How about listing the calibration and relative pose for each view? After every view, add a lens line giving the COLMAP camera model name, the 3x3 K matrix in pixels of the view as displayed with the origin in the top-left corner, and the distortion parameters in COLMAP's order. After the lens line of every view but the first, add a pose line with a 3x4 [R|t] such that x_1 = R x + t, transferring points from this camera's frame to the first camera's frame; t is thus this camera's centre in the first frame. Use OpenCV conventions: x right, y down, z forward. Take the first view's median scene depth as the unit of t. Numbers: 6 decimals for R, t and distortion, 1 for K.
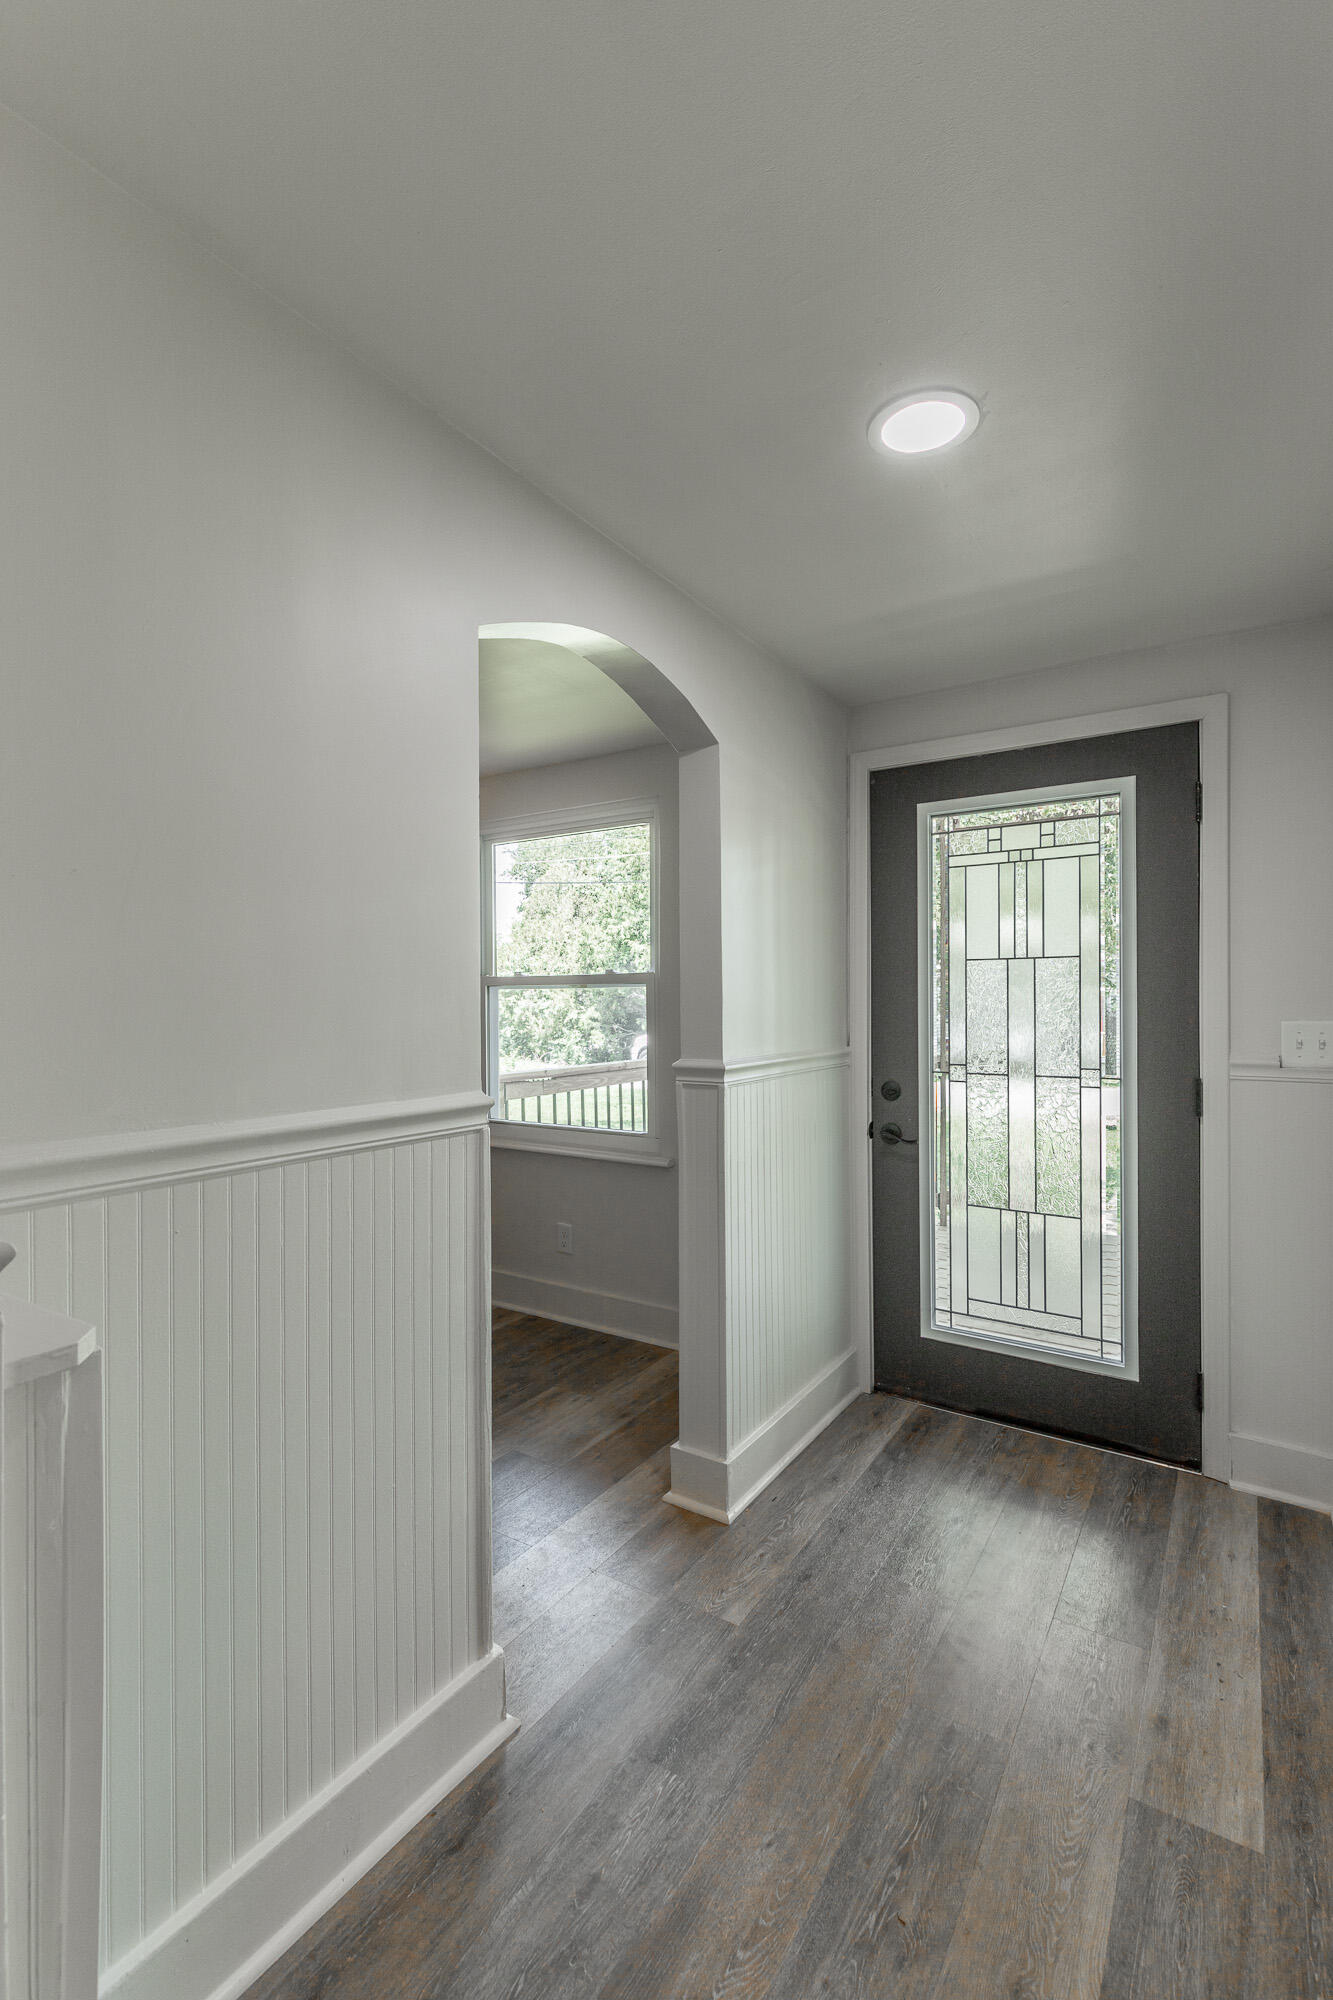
lens RADIAL K [[909.2, 0, 658.8], [0, 909.2, 1005.4], [0, 0, 1]] dist [0.002707, 0.000777]
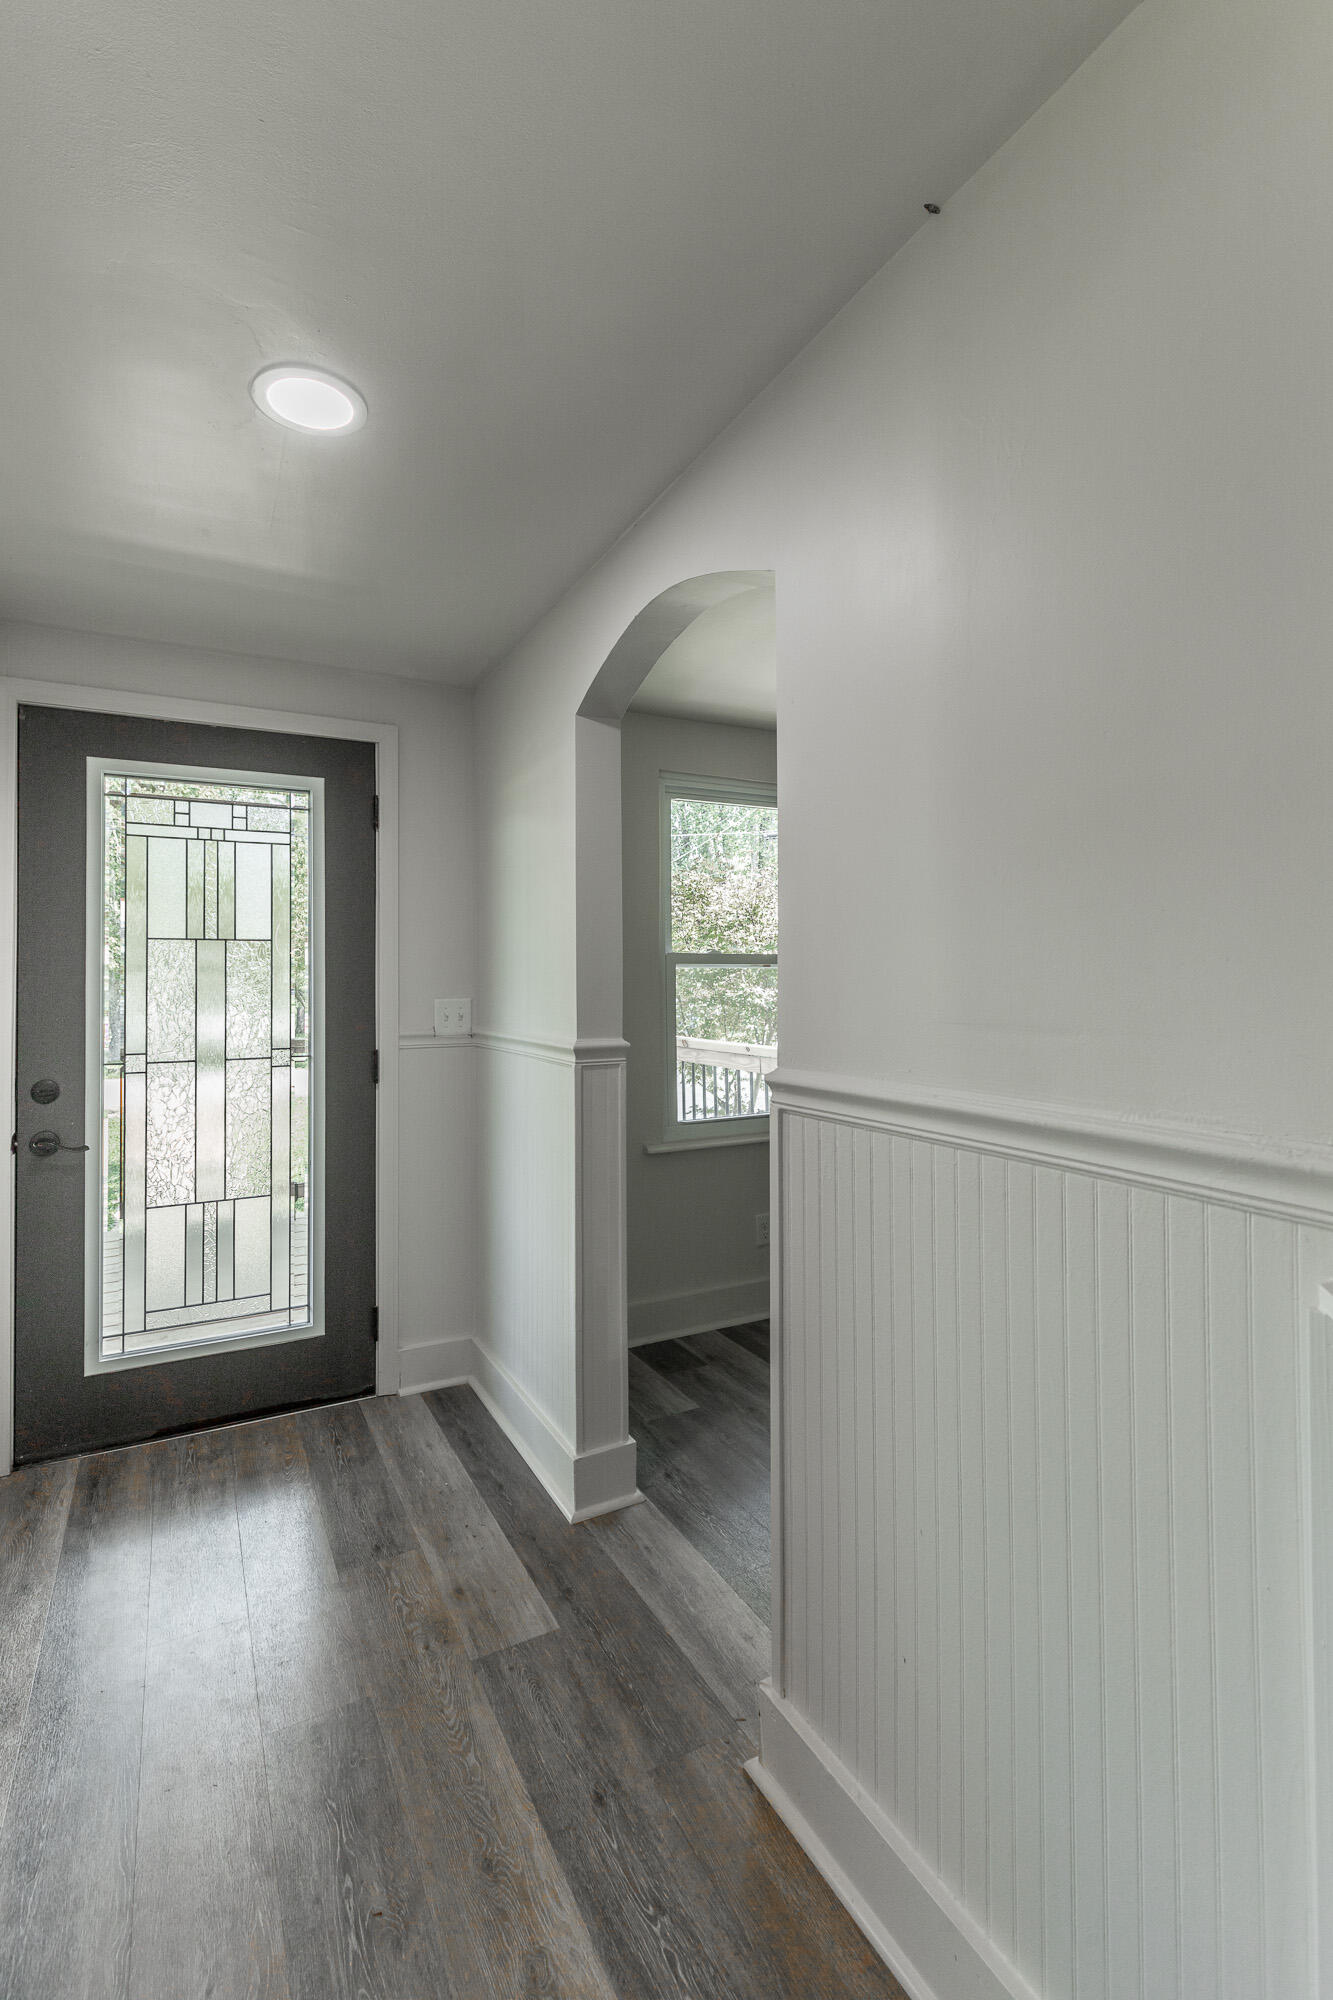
lens RADIAL K [[899.5, 0, 662.0], [0, 899.5, 969.1], [0, 0, 1]] dist [0.003231, 0.000282]
pose [[0.484049, 0.018009, 0.874856, -0.218176], [0.010783, 0.999590, -0.026543, 0.011003], [-0.874975, 0.022282, 0.483656, 0.118771]]
